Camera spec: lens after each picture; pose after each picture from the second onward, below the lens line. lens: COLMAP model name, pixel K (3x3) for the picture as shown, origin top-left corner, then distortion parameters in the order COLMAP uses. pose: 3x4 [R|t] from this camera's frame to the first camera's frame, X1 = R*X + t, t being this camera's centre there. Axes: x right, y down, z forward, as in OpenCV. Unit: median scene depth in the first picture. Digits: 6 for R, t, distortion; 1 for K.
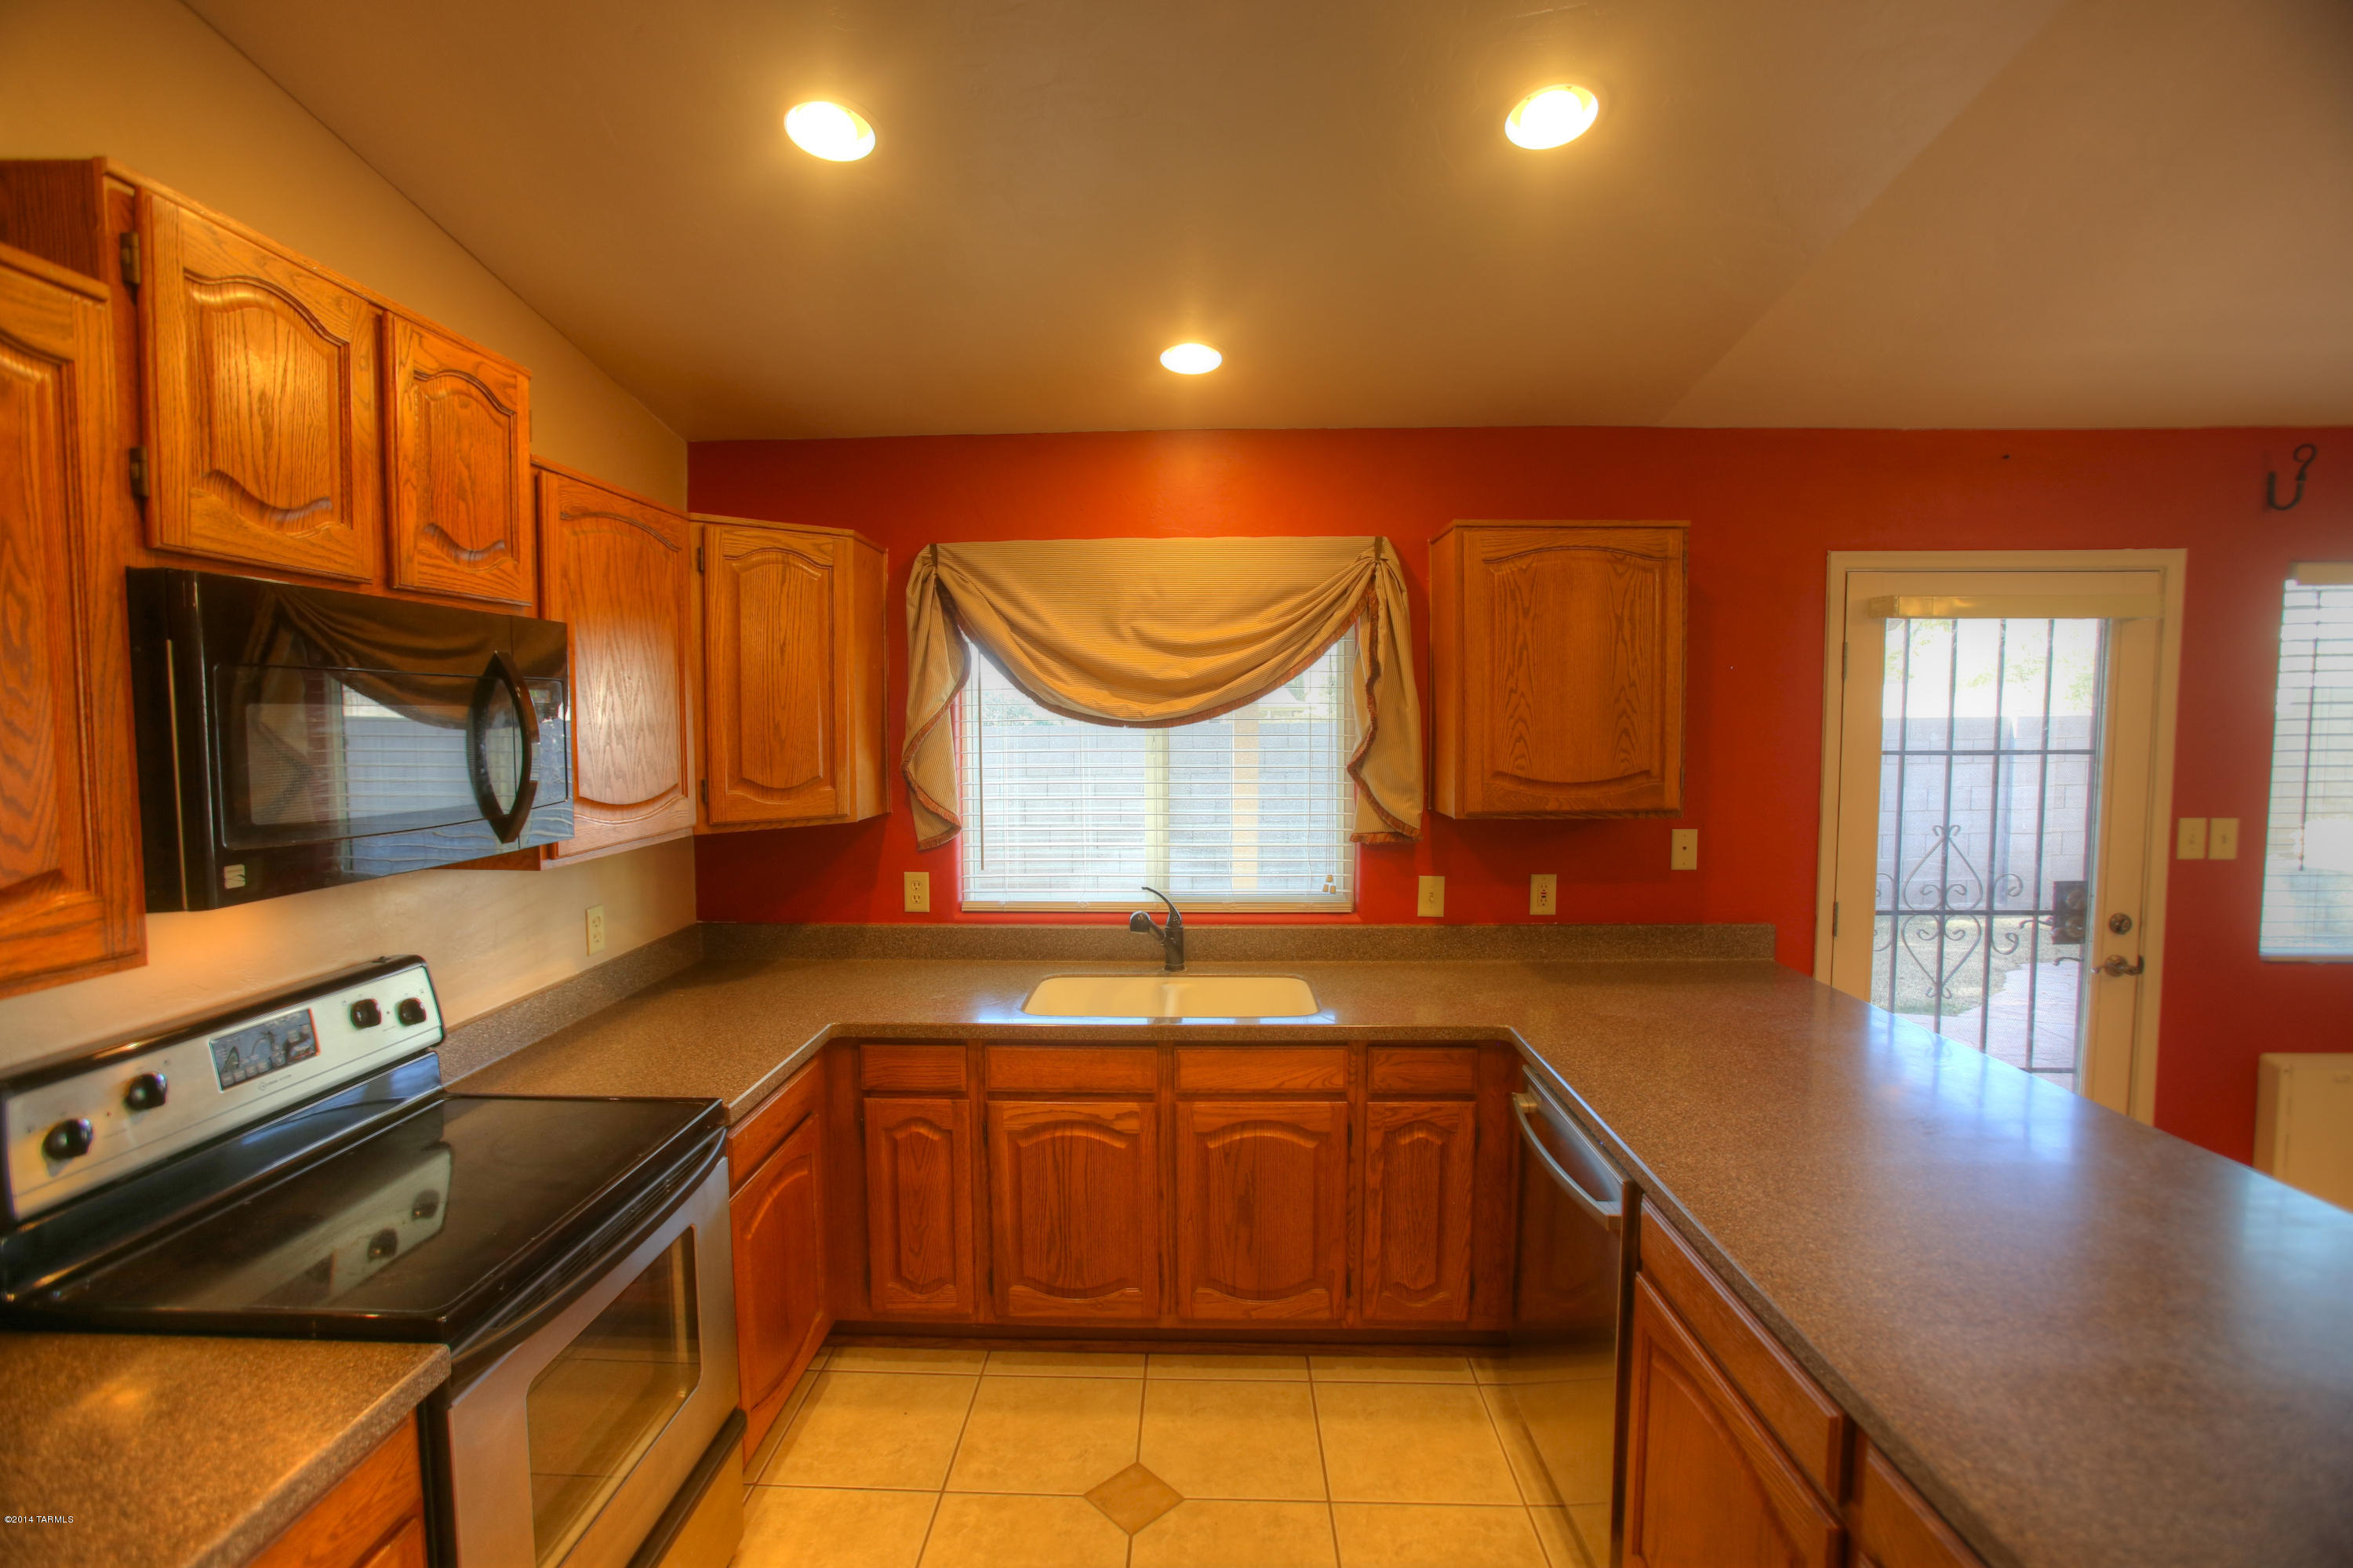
lens RADIAL K [[1079.4, 0, 1159.8], [0, 1079.4, 785.8], [0, 0, 1]] dist [-0.076366, 0.032811]
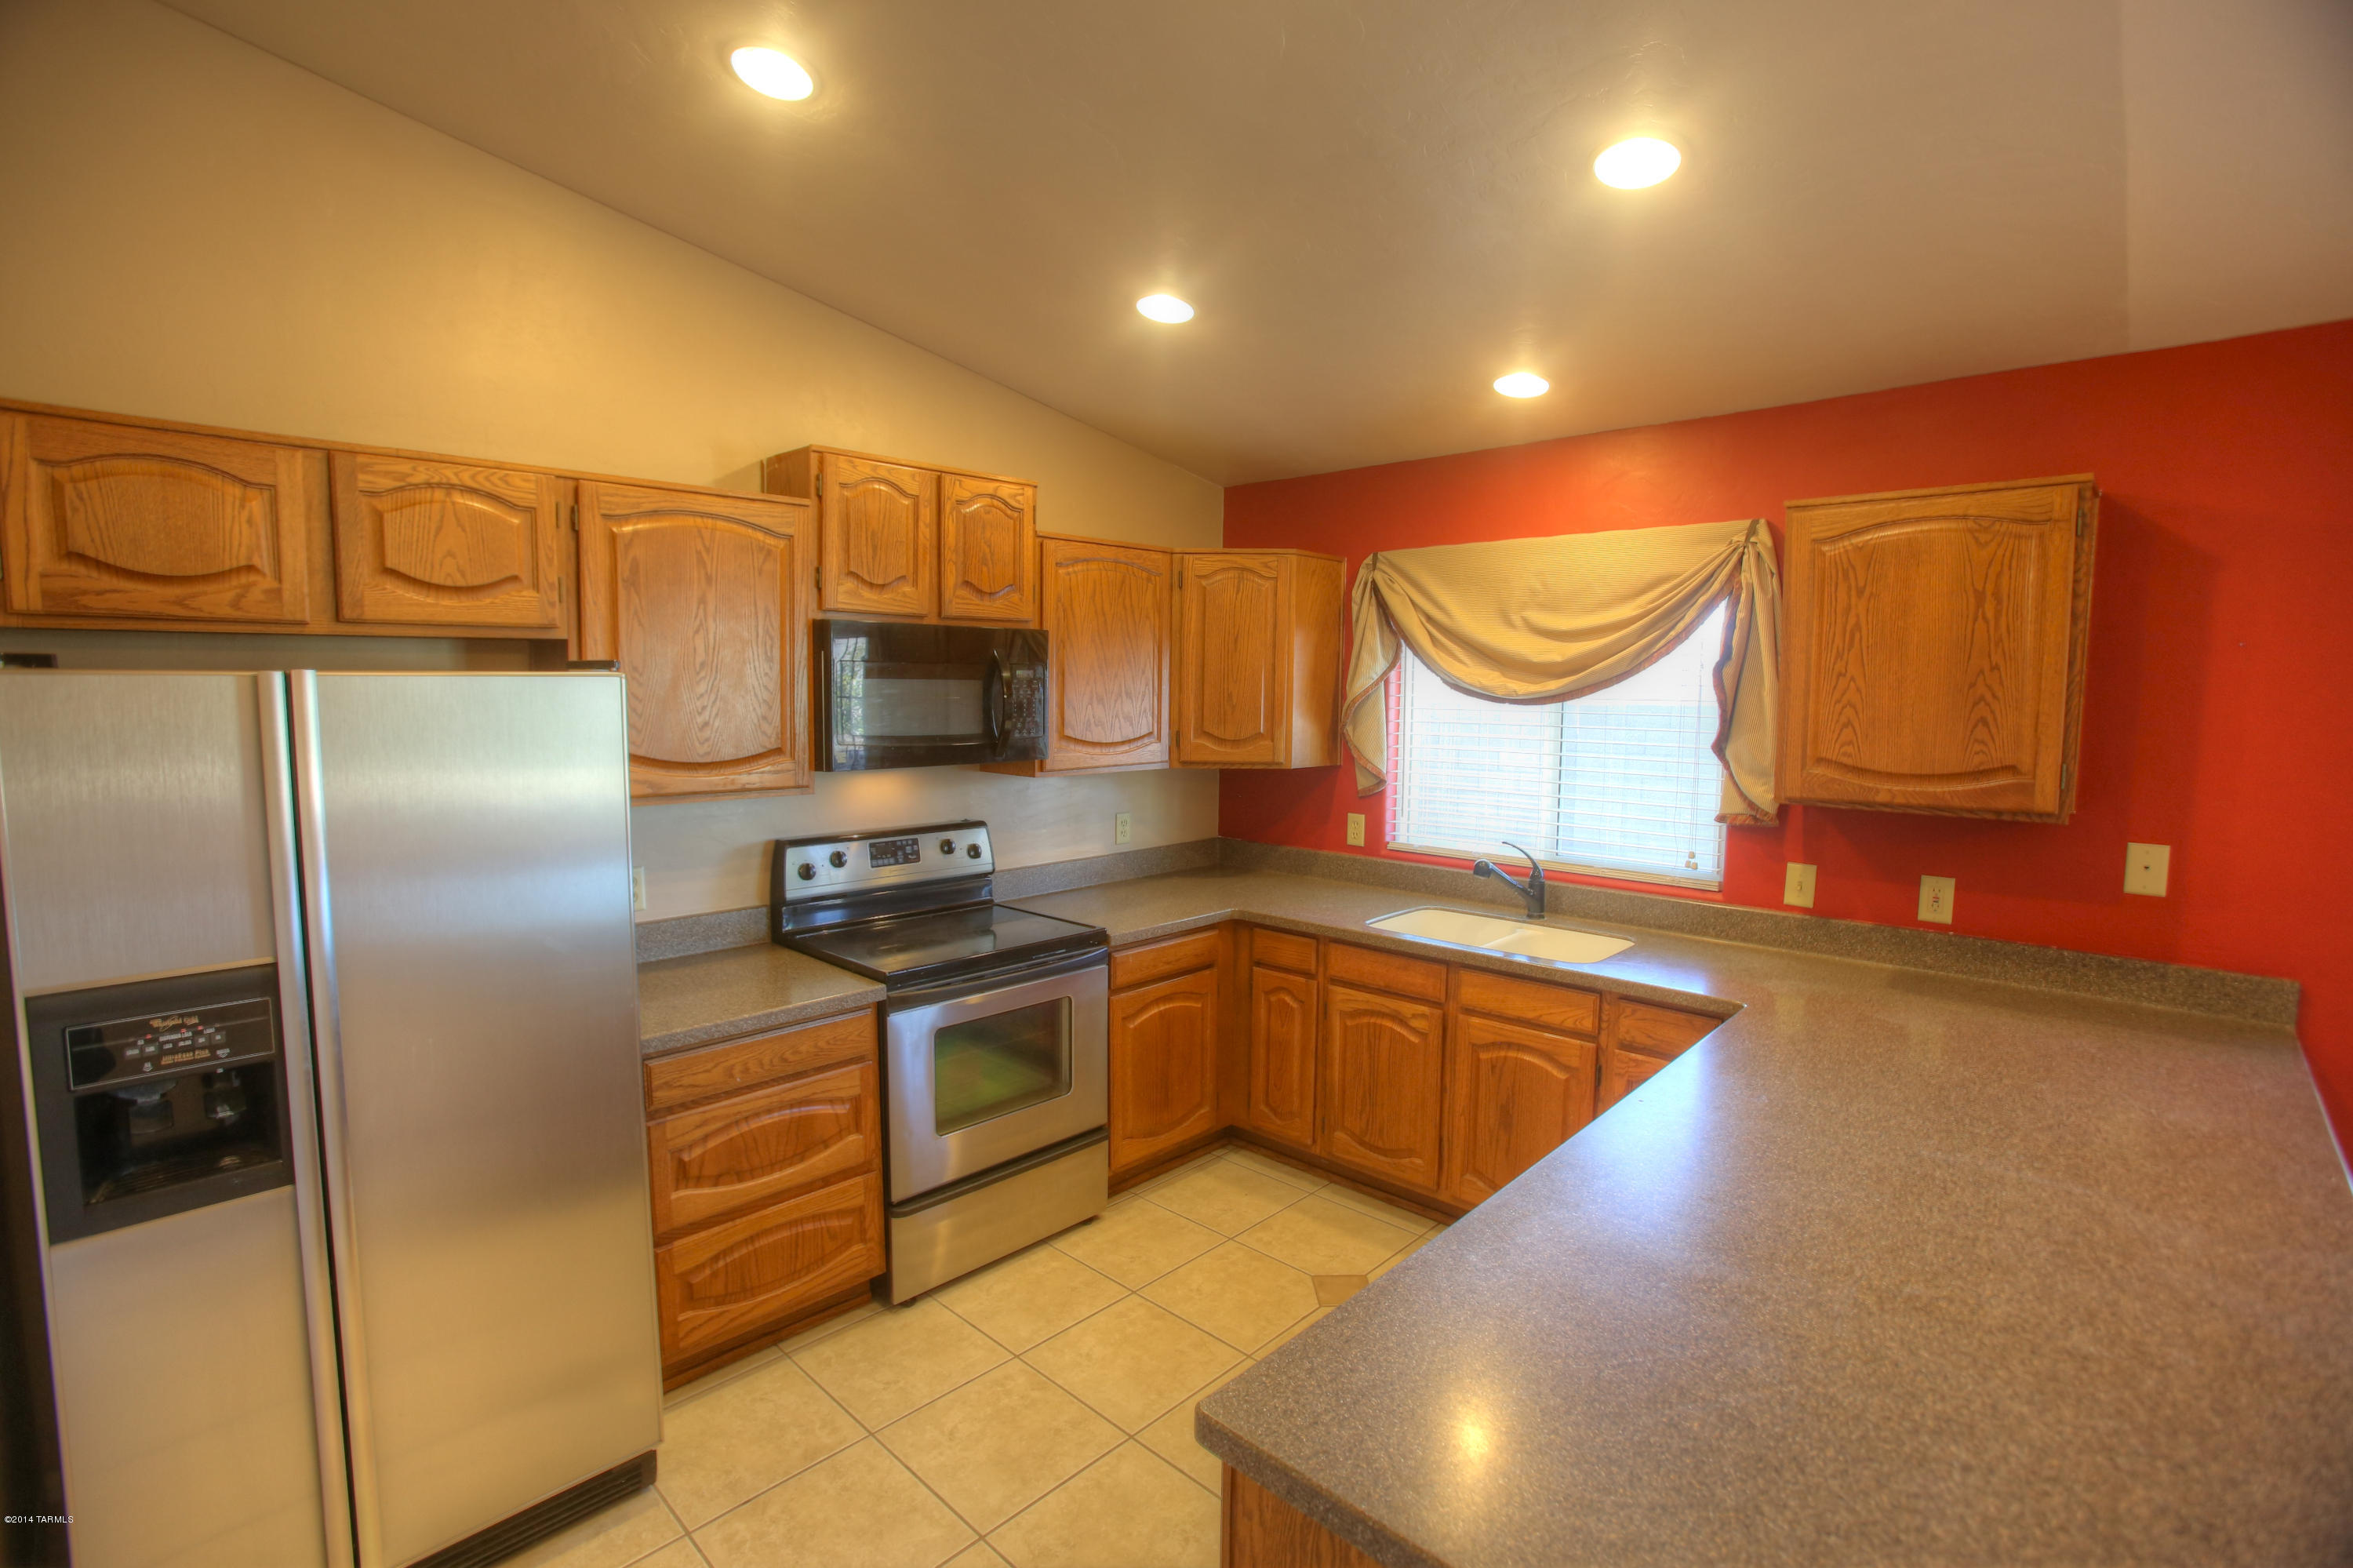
lens RADIAL K [[1079.4, 0, 1159.8], [0, 1079.4, 785.8], [0, 0, 1]] dist [-0.076366, 0.032811]
pose [[0.744385, 0.072690, -0.663782, 0.512536], [-0.055793, 0.997352, 0.046650, 0.001412], [0.665416, 0.002308, 0.746469, -0.114088]]
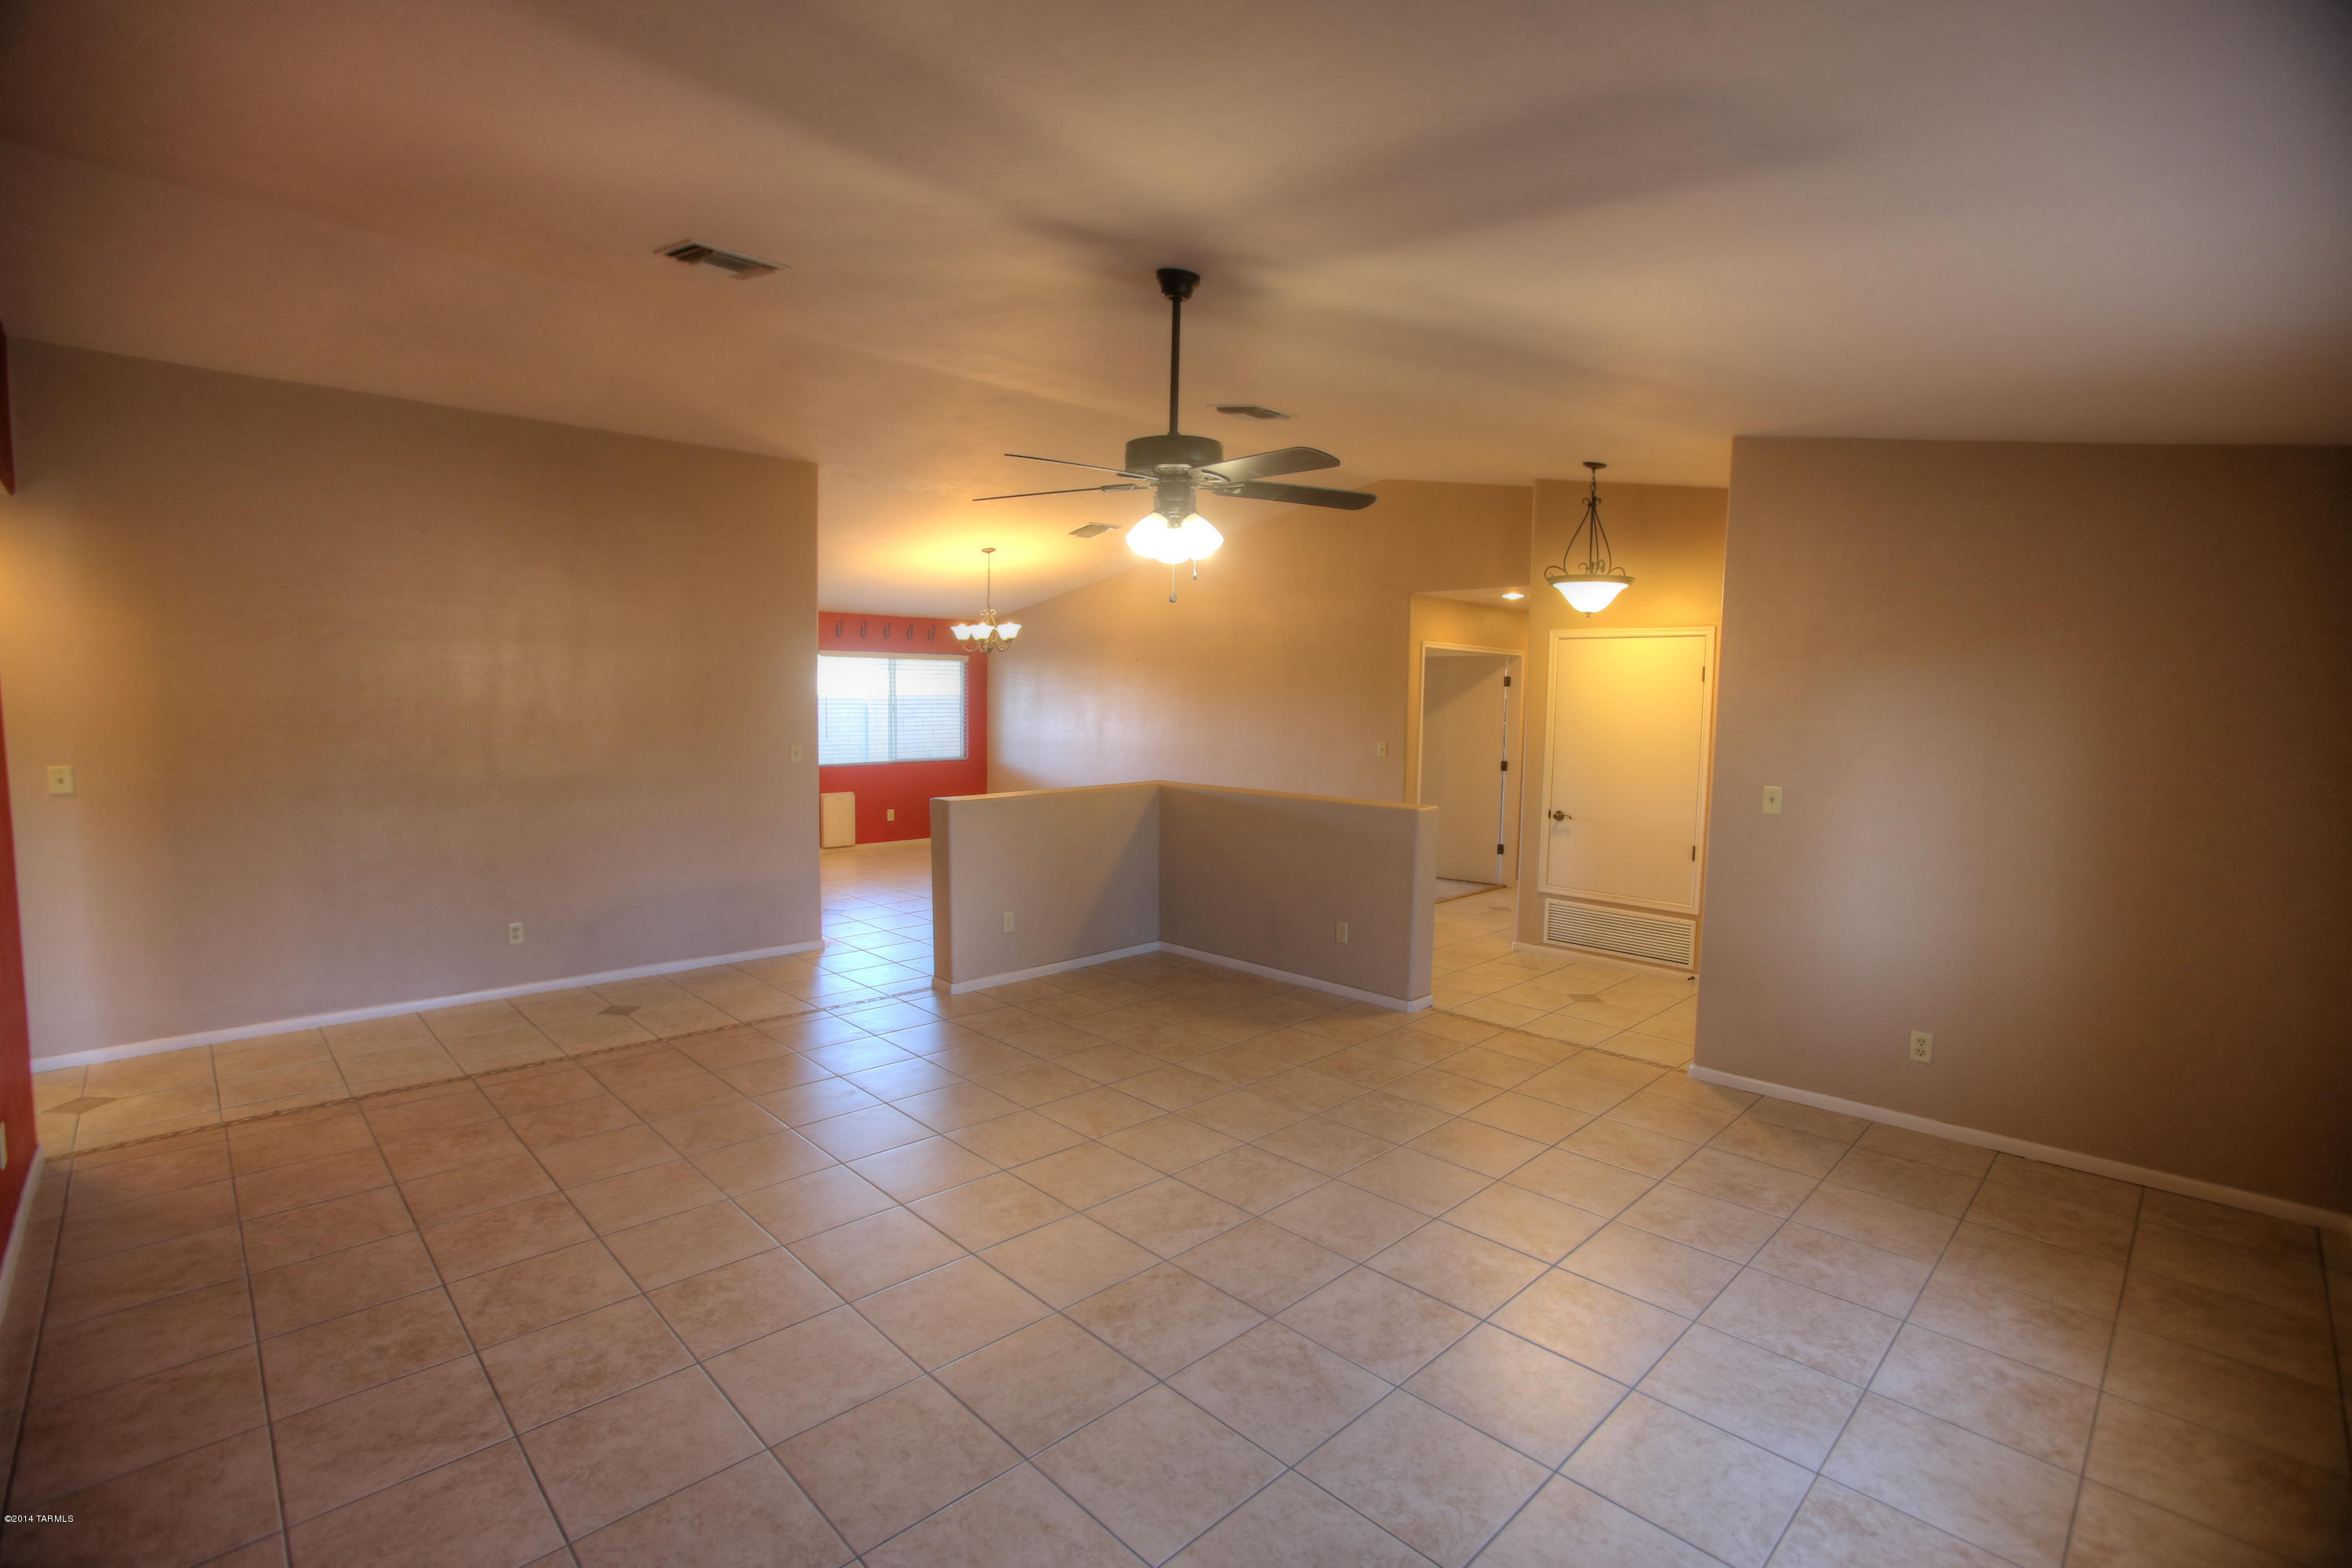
lens RADIAL K [[1078.9, 0, 1159.3], [0, 1078.9, 785.8], [0, 0, 1]] dist [-0.076366, 0.032811]
pose [[0.689218, -0.045511, 0.723123, -0.792307], [0.031100, 0.998964, 0.033231, 0.169551], [-0.723886, -0.000414, 0.689920, -2.506929]]
